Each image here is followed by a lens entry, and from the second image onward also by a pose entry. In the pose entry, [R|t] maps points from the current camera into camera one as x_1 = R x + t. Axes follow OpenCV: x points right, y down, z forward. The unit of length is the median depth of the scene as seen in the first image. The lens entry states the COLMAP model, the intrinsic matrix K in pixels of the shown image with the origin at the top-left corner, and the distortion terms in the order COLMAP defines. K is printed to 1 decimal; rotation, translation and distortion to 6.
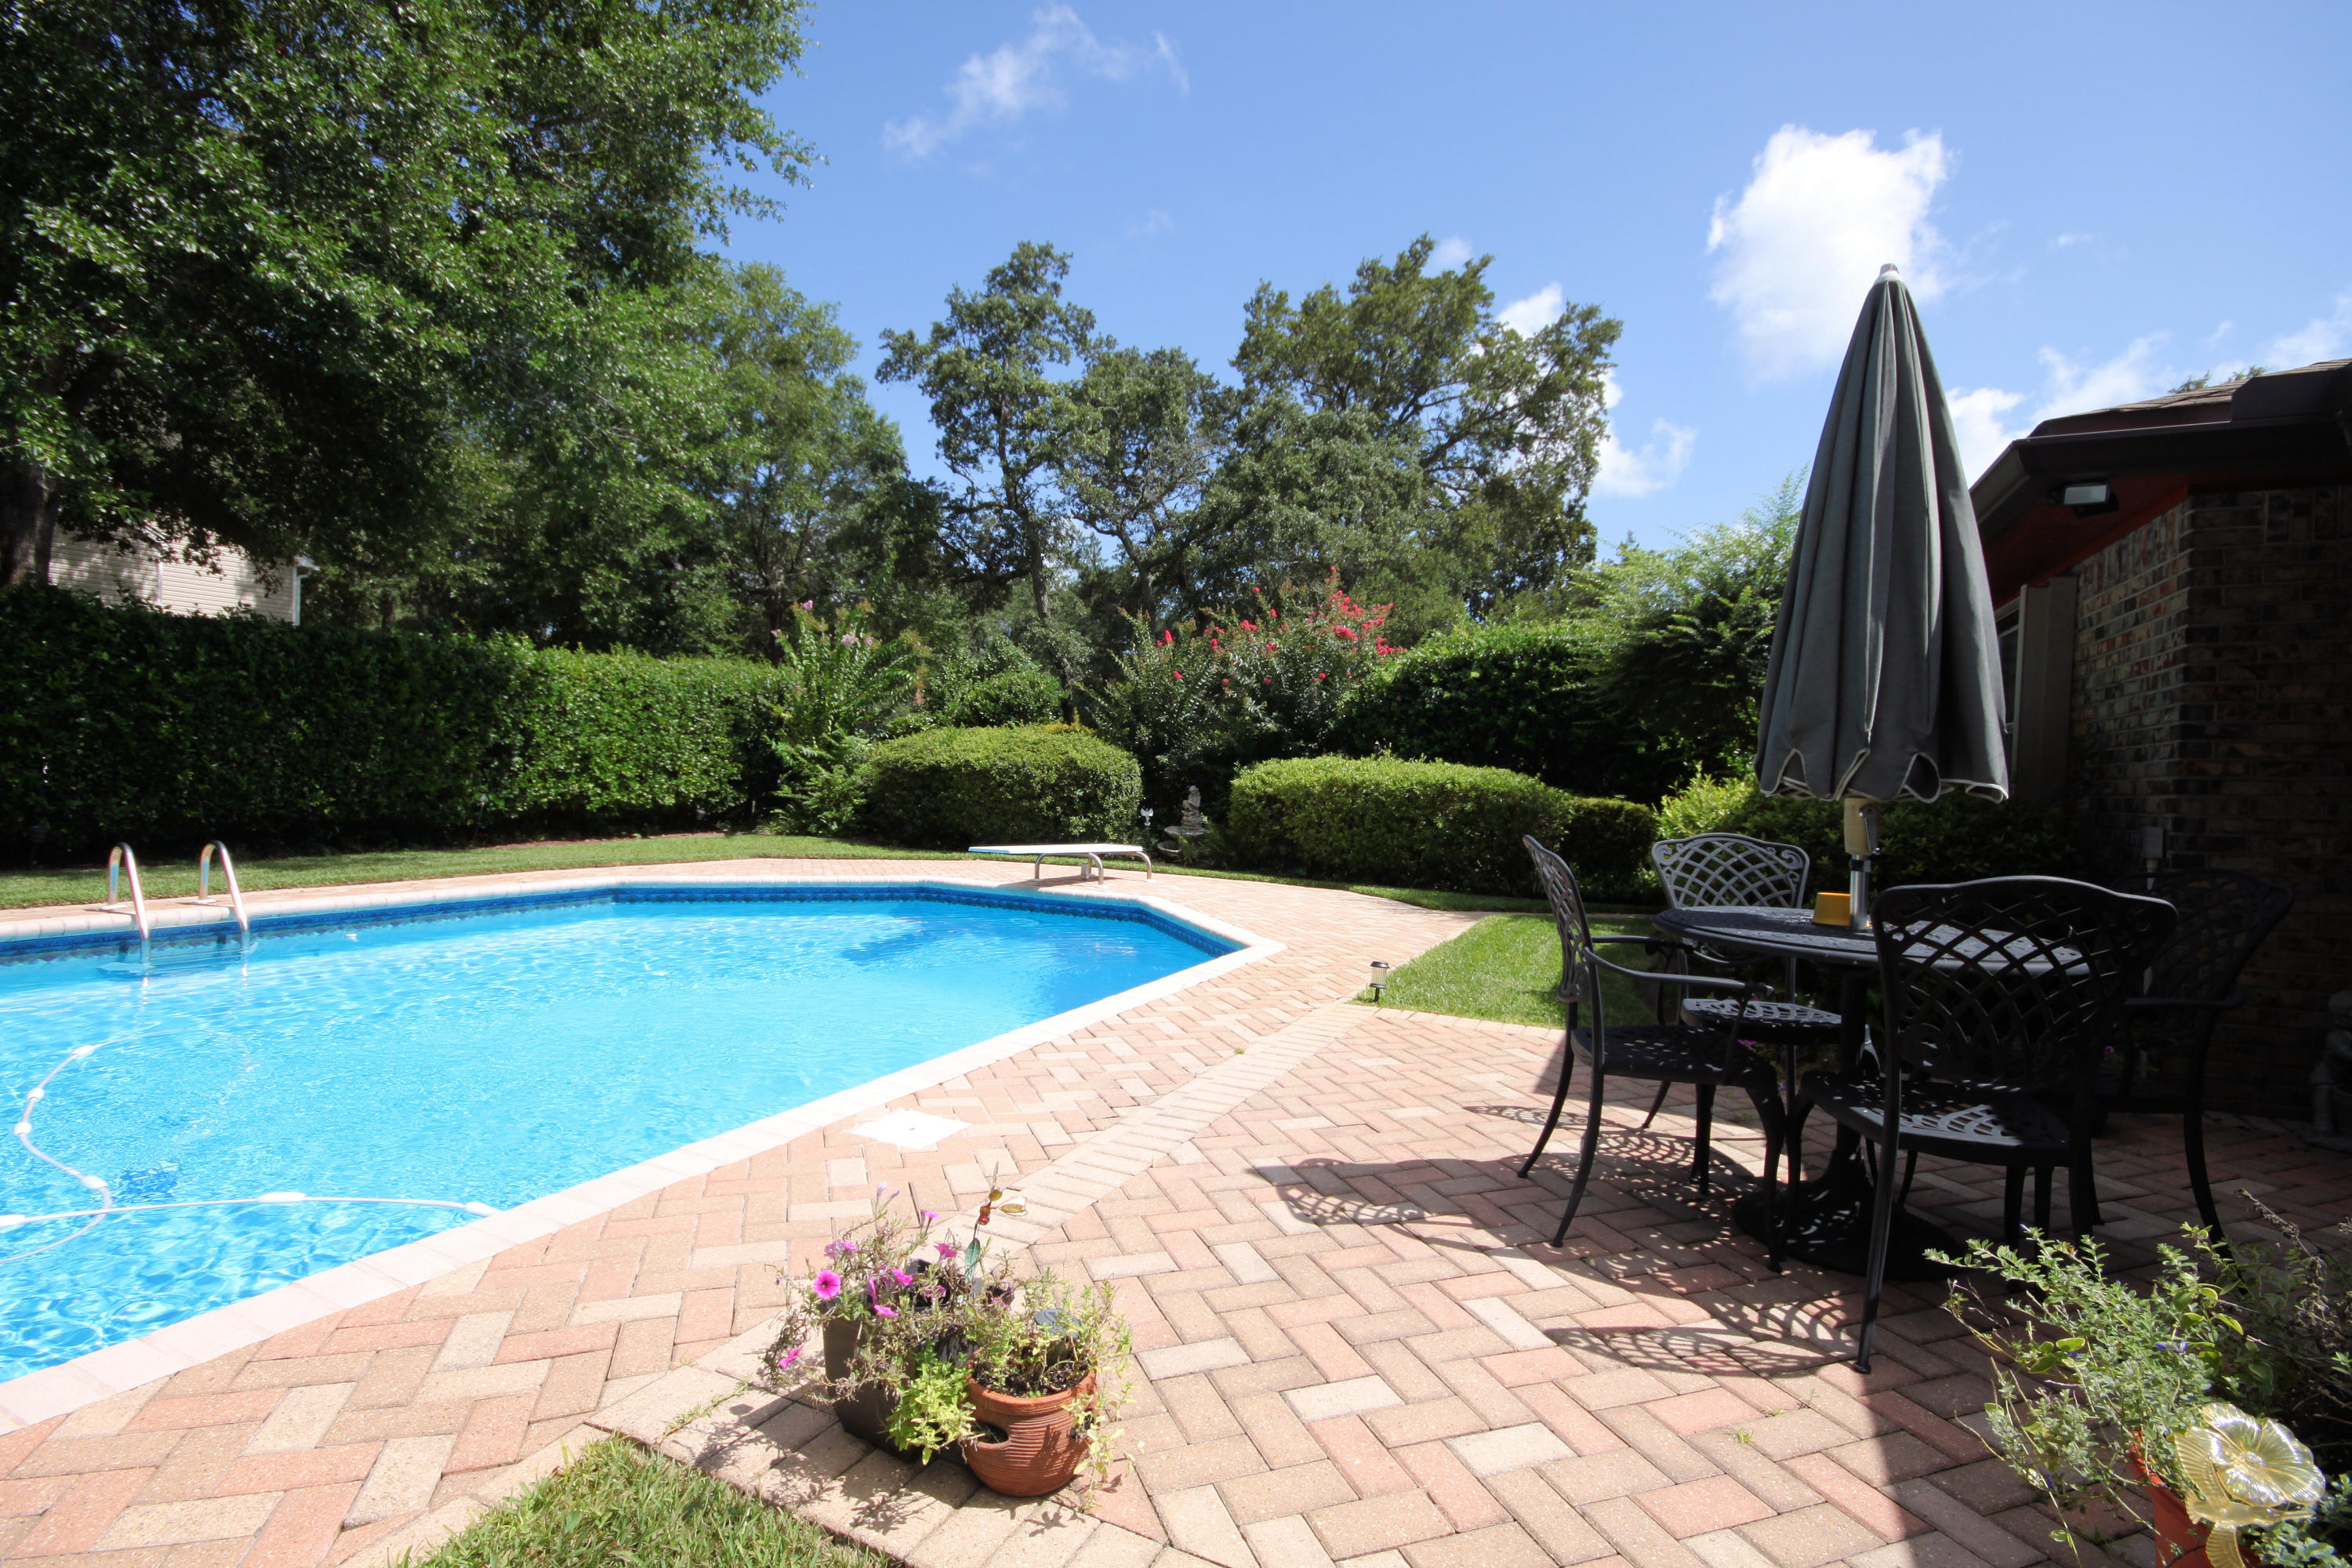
lens RADIAL K [[1084.2, 0, 1183.7], [0, 1084.2, 796.5], [0, 0, 1]] dist [0.005750, -0.008176]
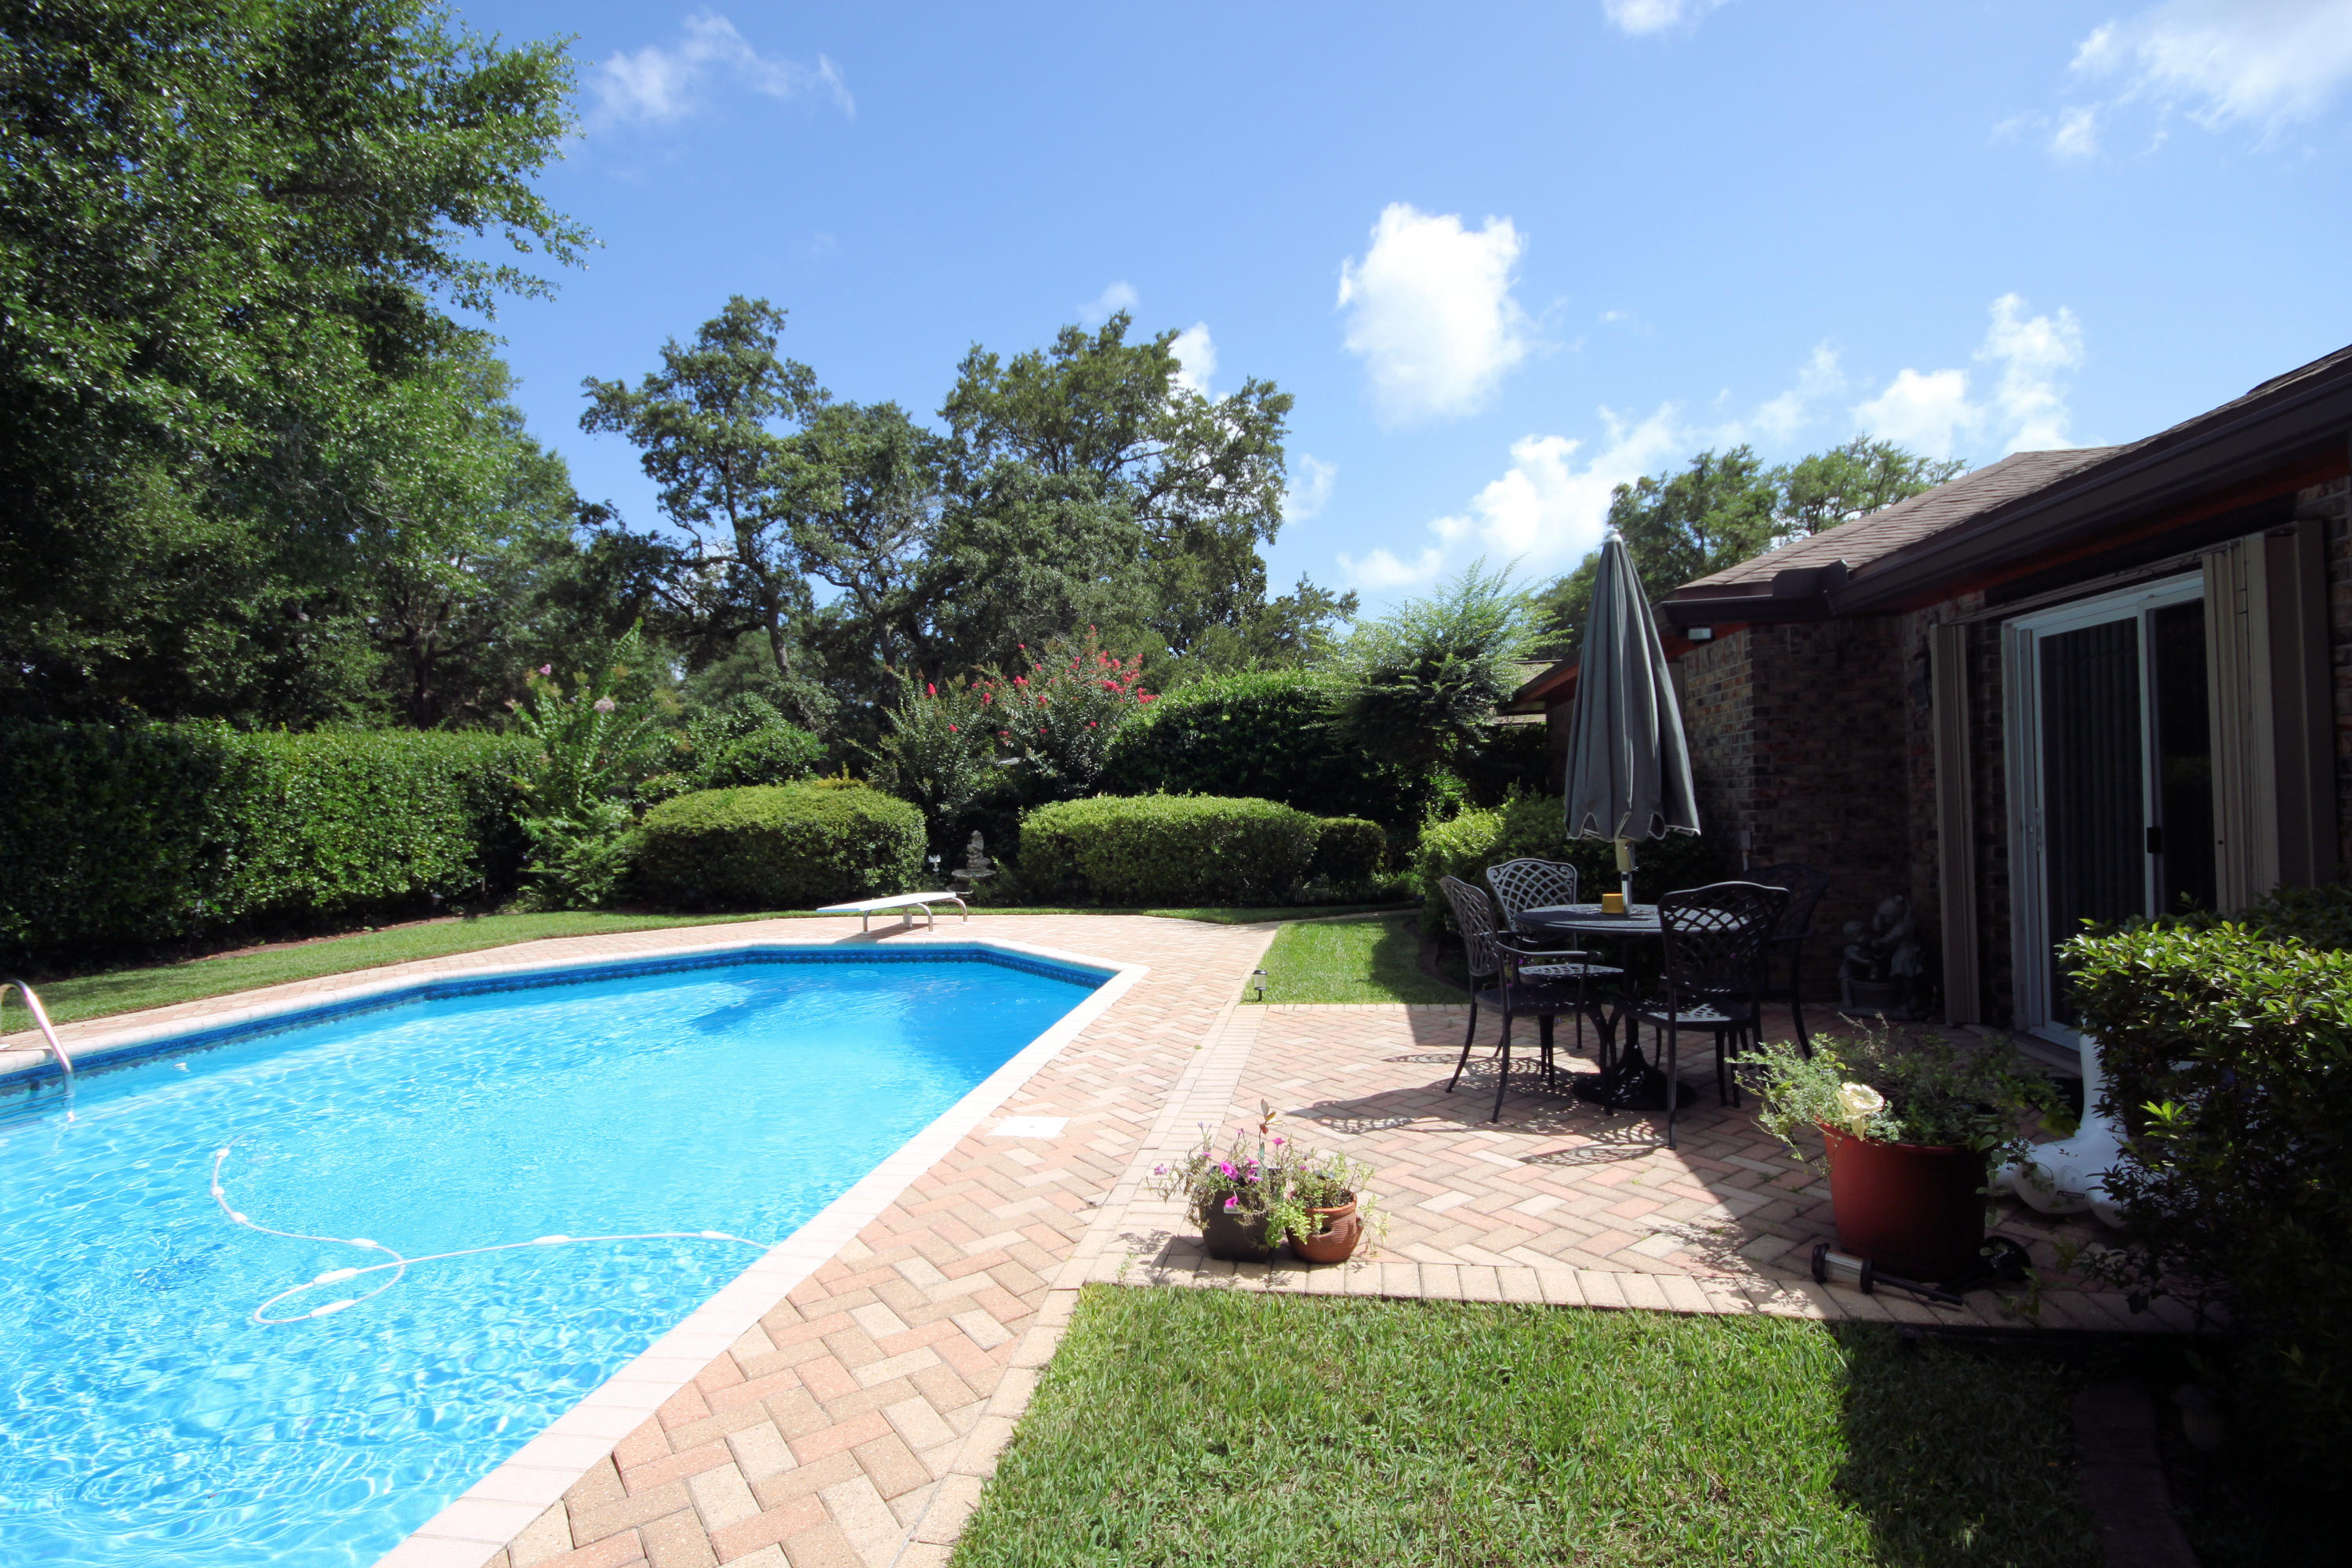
lens RADIAL K [[1084.2, 0, 1185.3], [0, 1084.2, 797.4], [0, 0, 1]] dist [0.005750, -0.008176]
pose [[0.955466, -0.065022, 0.287848, -0.104758], [0.070584, 0.997465, -0.008976, -0.019080], [-0.286535, 0.028894, 0.957634, -0.089080]]
